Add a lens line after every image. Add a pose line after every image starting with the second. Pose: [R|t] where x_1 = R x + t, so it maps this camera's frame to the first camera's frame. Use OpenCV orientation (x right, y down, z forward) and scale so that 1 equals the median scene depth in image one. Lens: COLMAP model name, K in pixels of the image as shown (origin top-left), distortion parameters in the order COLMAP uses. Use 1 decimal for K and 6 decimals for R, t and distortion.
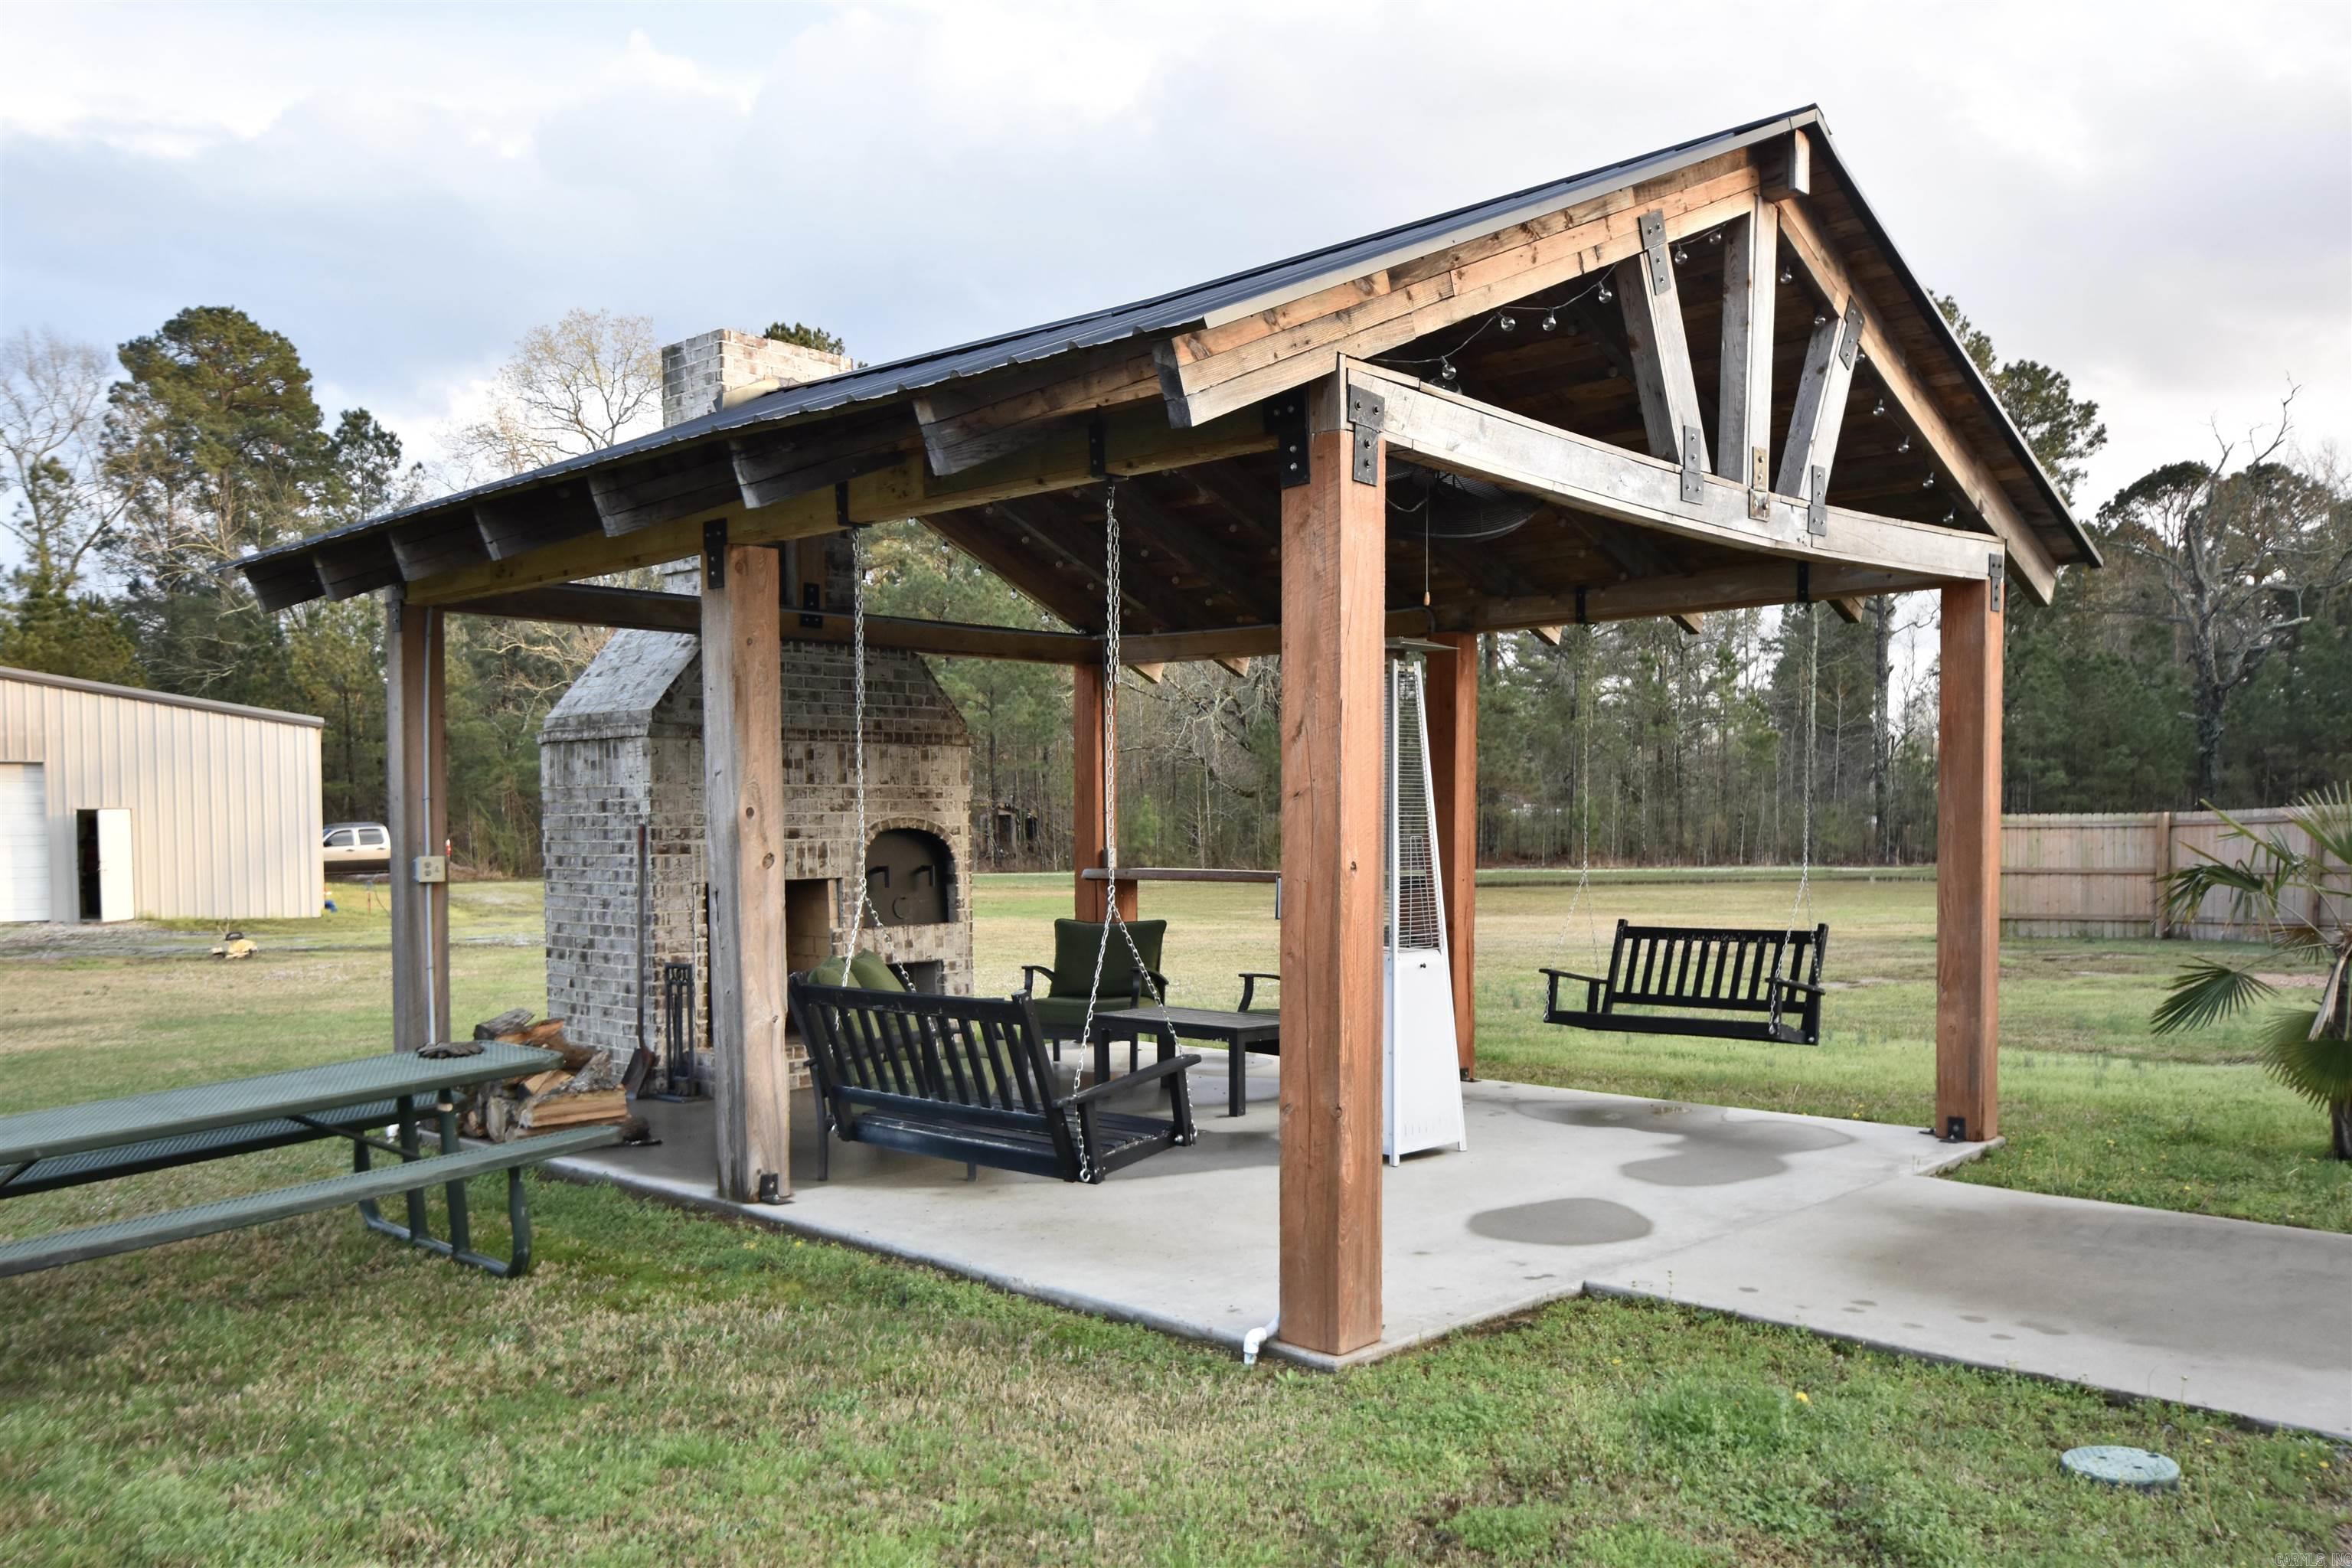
lens RADIAL K [[1863.3, 0, 1201.2], [0, 1863.3, 902.7], [0, 0, 1]] dist [0.033711, -0.005938]
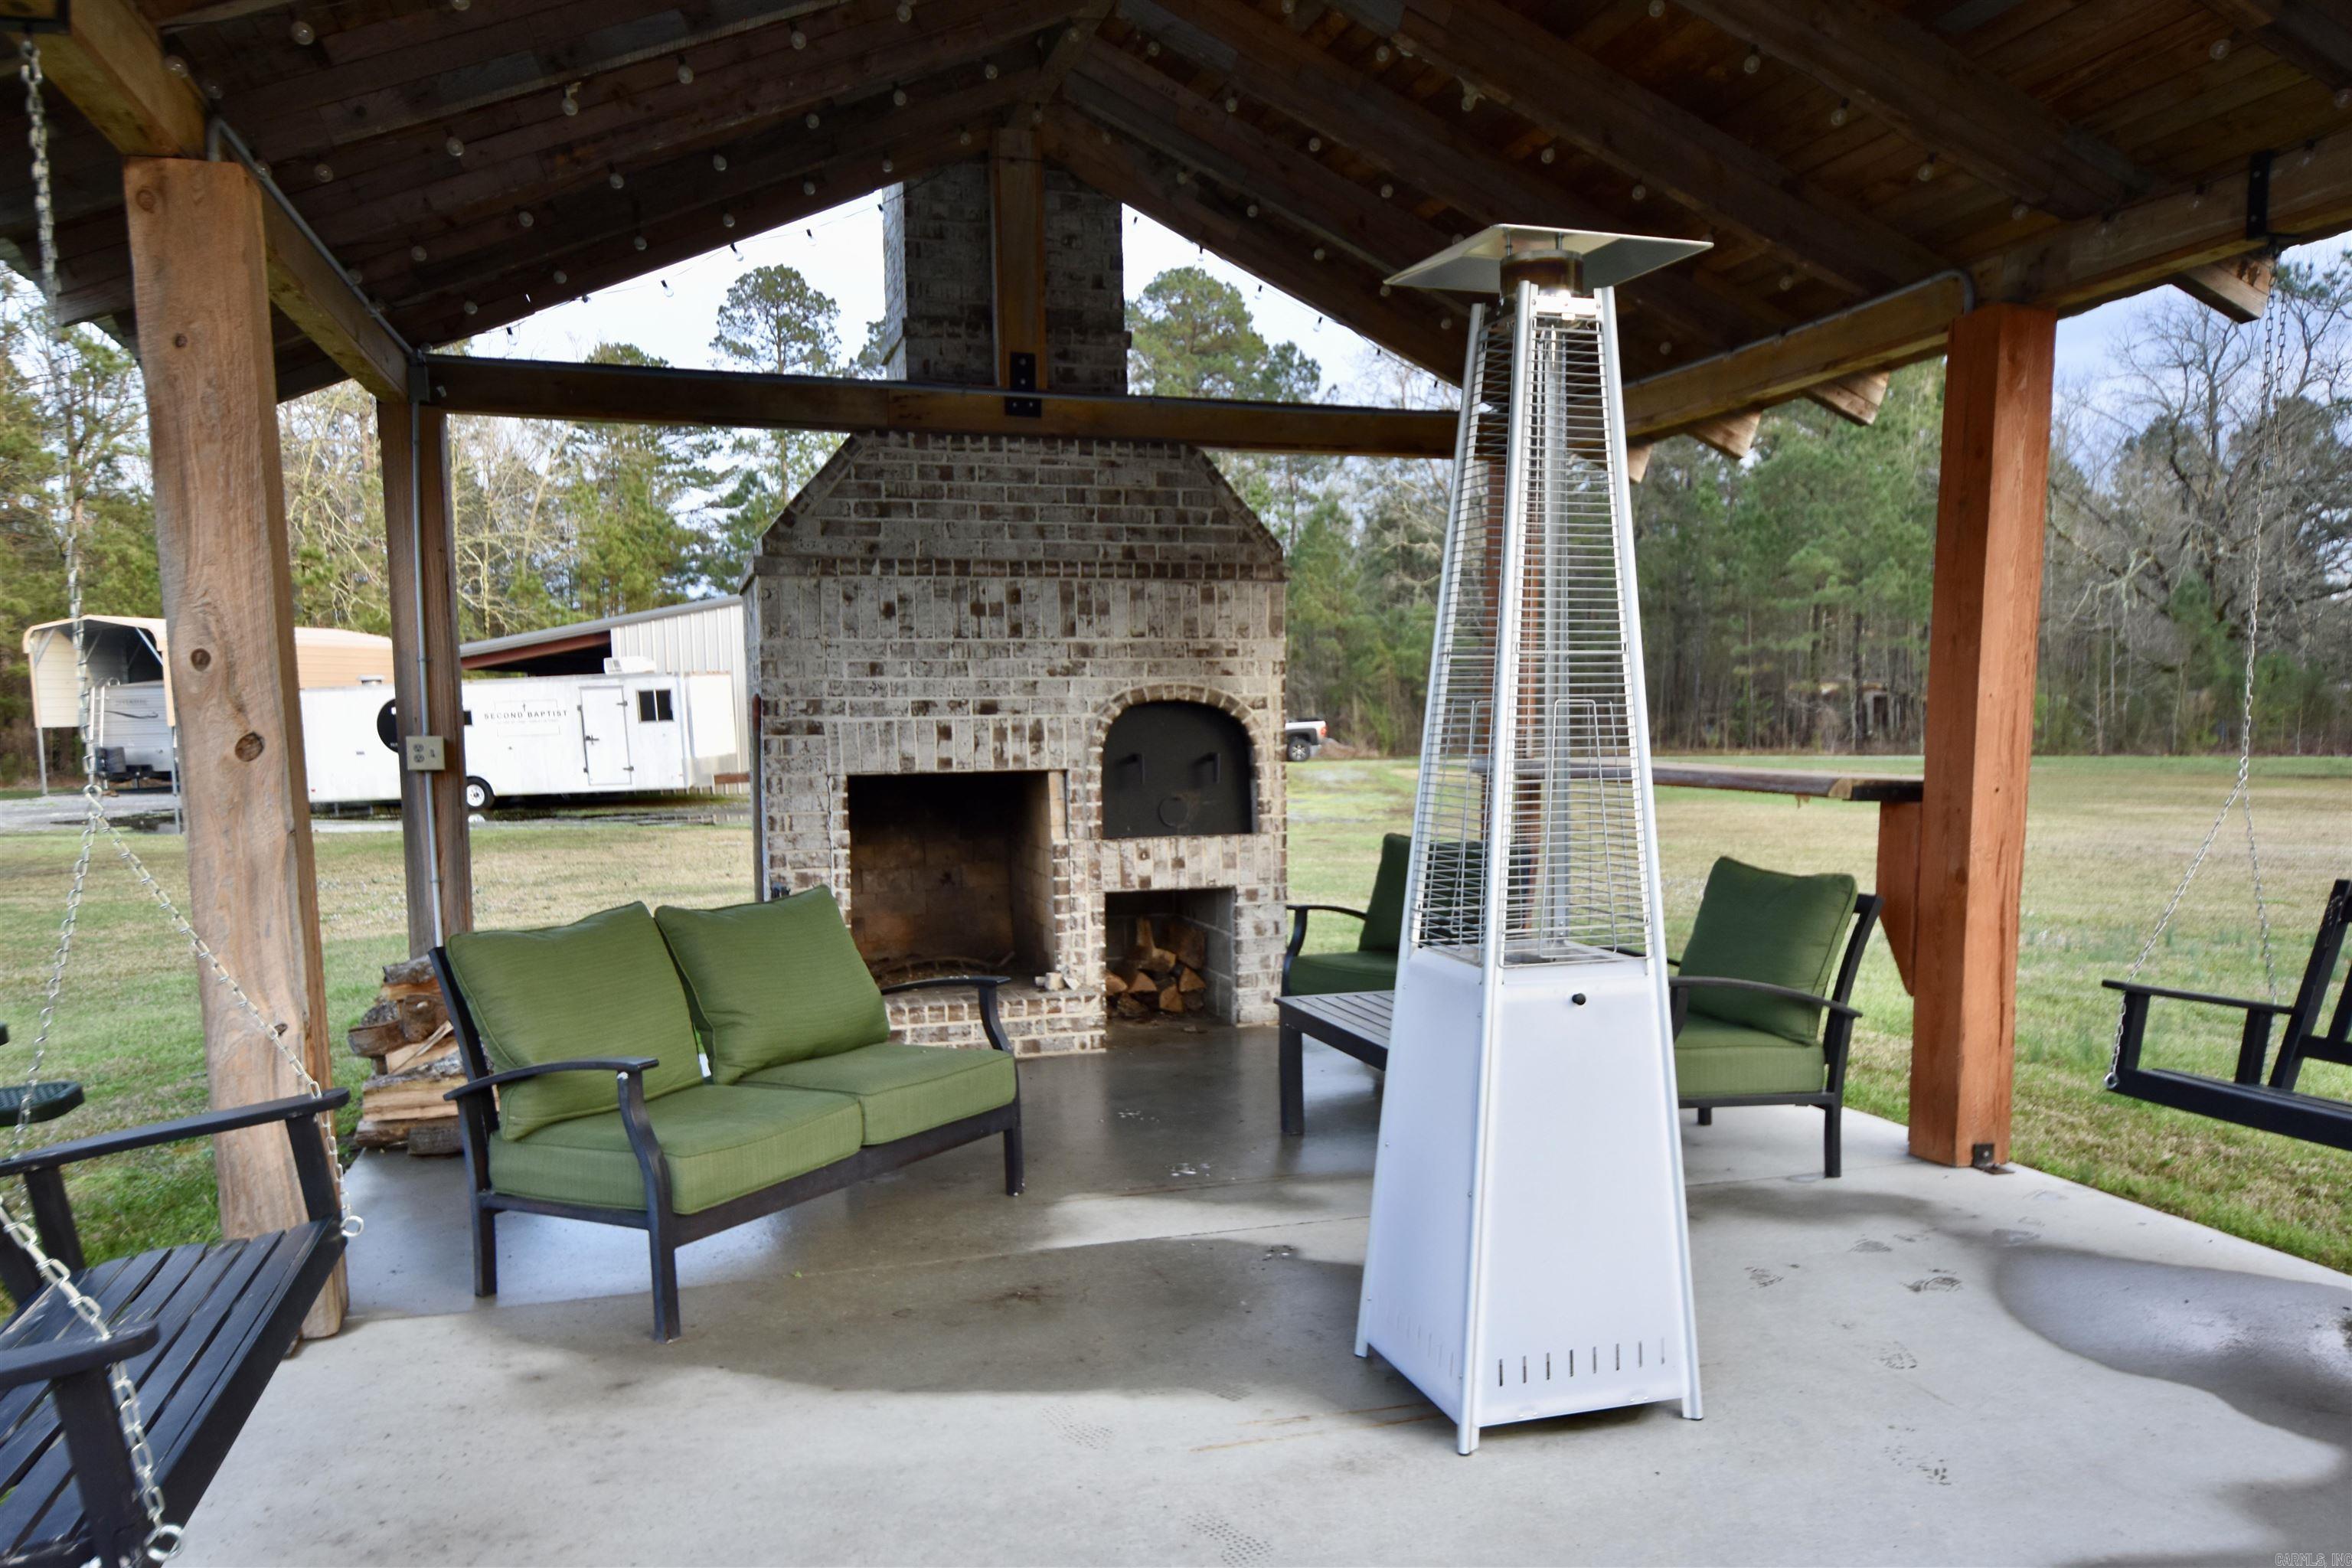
lens RADIAL K [[1695.1, 0, 1207.9], [0, 1695.1, 899.4], [0, 0, 1]] dist [0.028989, -0.000605]
pose [[0.874871, 0.050787, -0.481686, 0.163868], [-0.016946, 0.997088, 0.074349, -0.012265], [0.484059, -0.056883, 0.873184, 0.431093]]
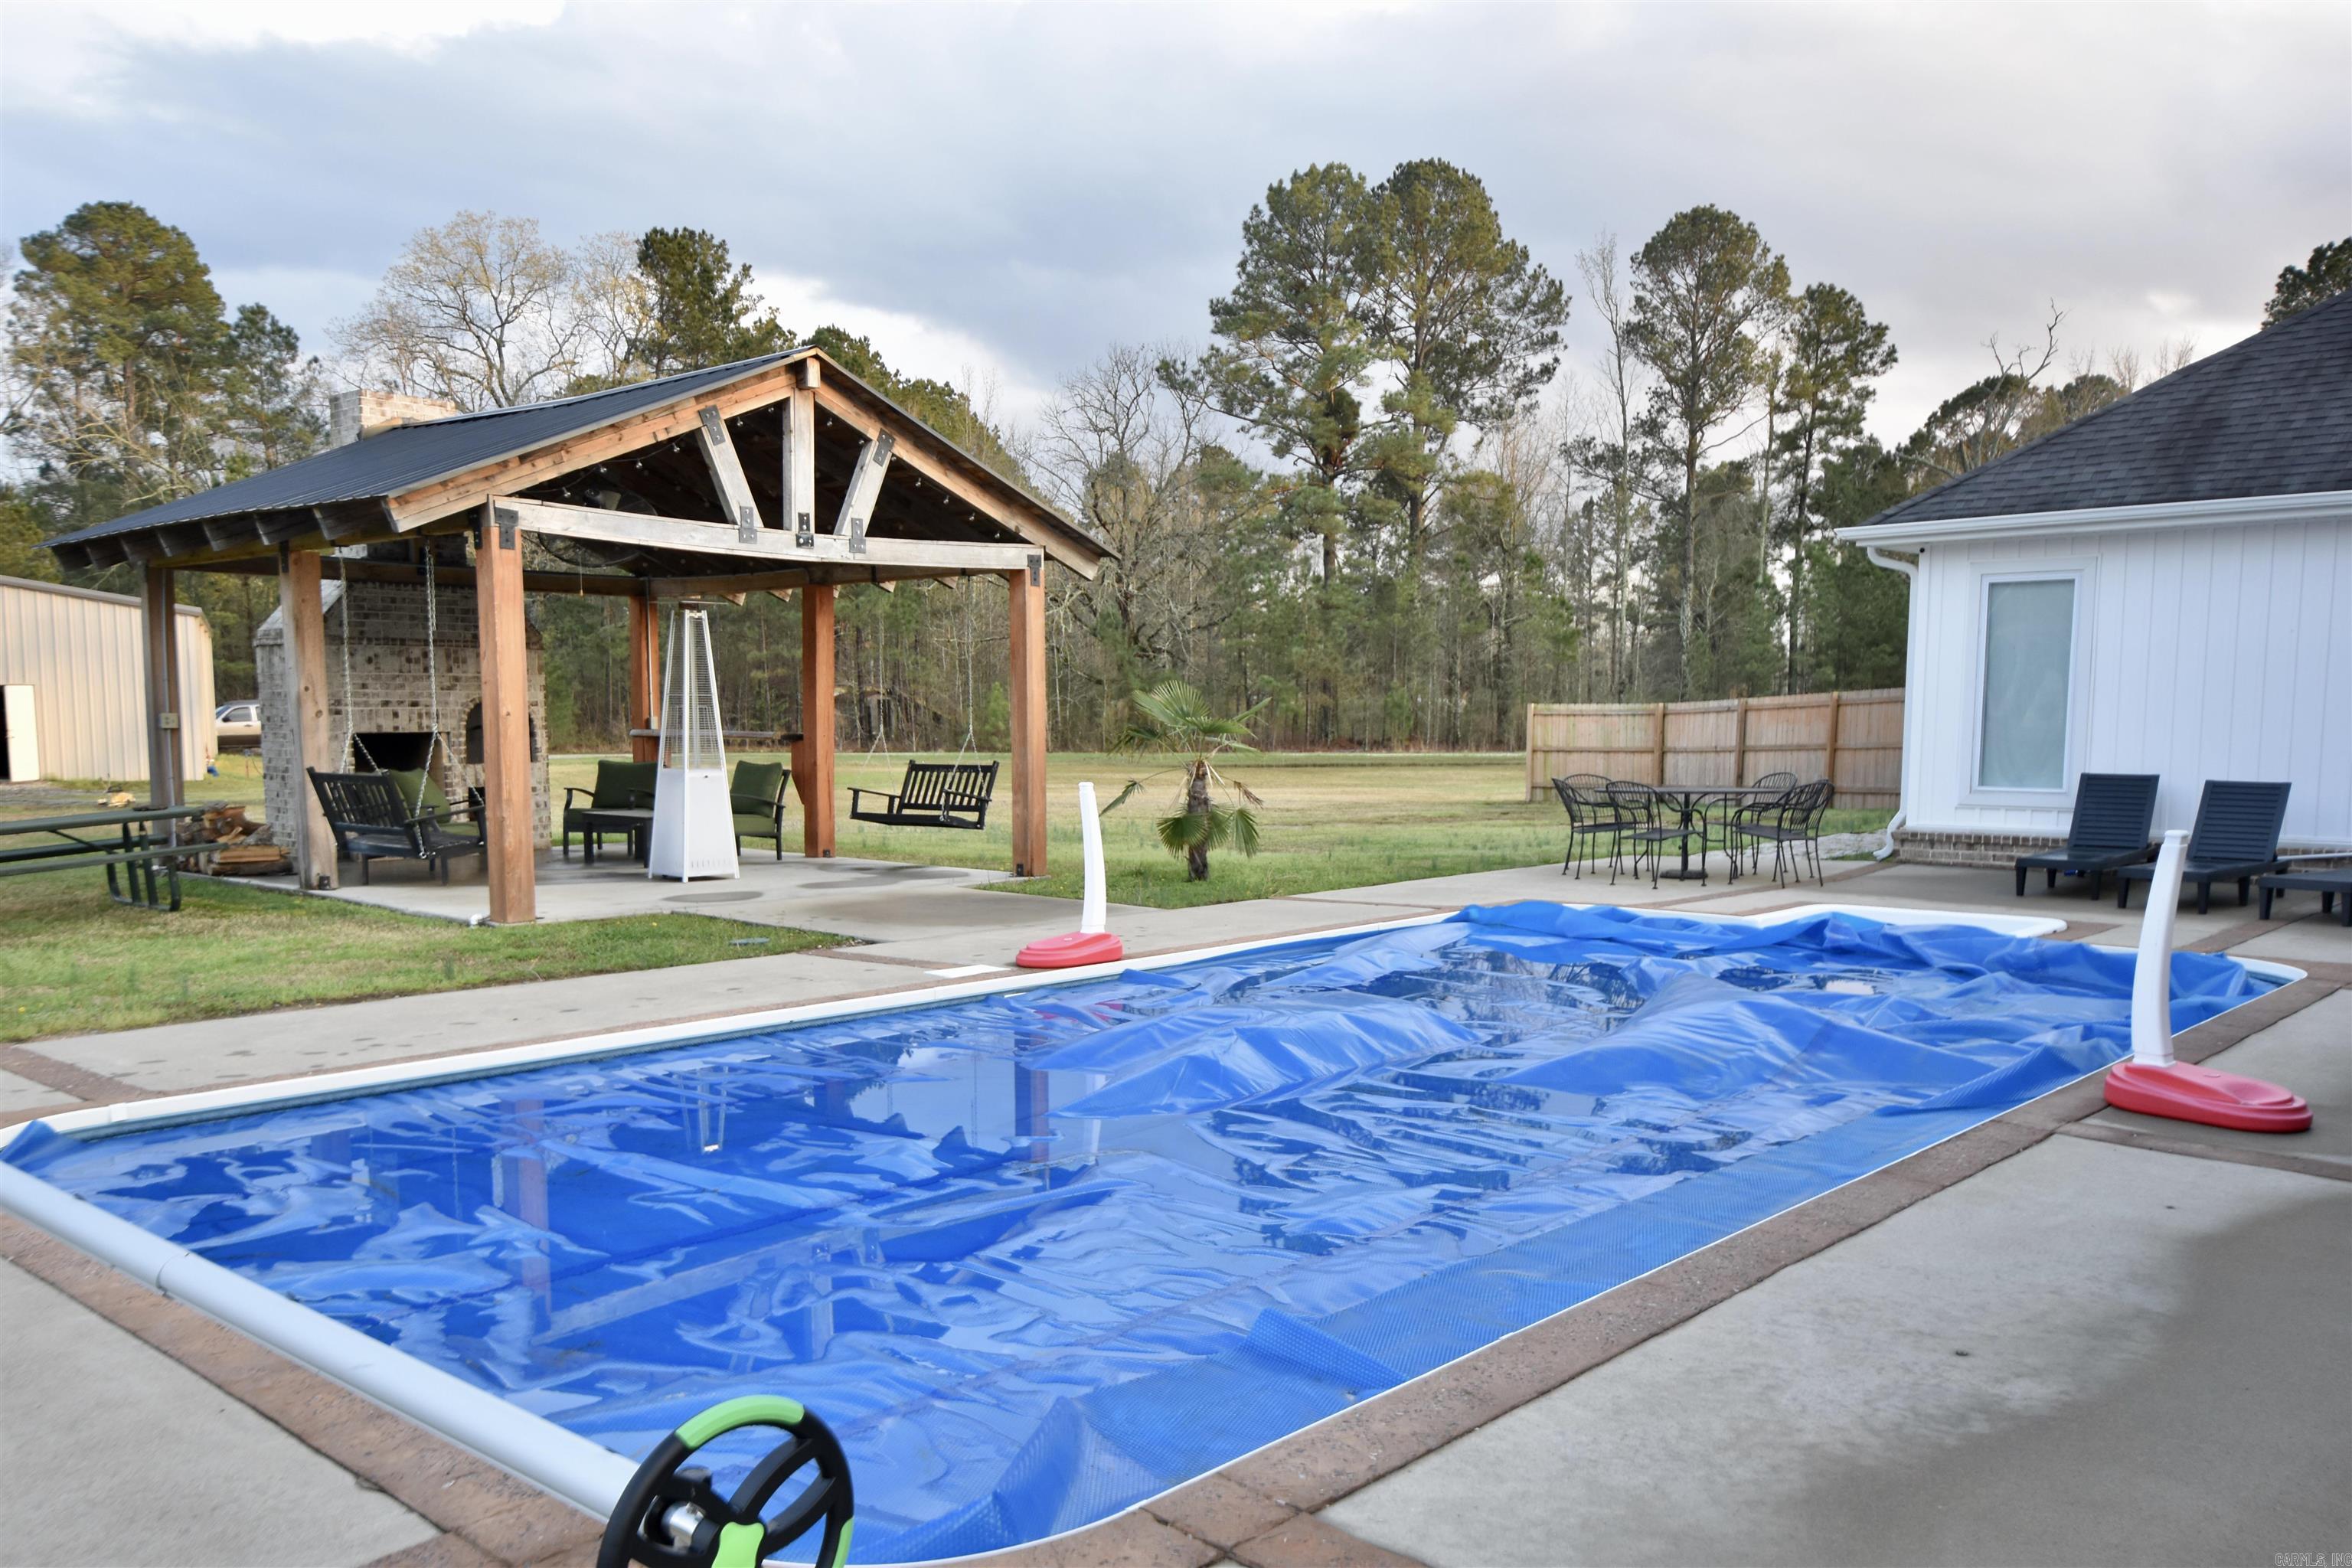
lens RADIAL K [[1863.3, 0, 1201.2], [0, 1863.3, 902.7], [0, 0, 1]] dist [0.033711, -0.005938]
pose [[0.999643, 0.005702, 0.026088, 0.395184], [-0.007251, 0.998190, 0.059695, 0.031192], [-0.025700, -0.059863, 0.997876, -0.610935]]
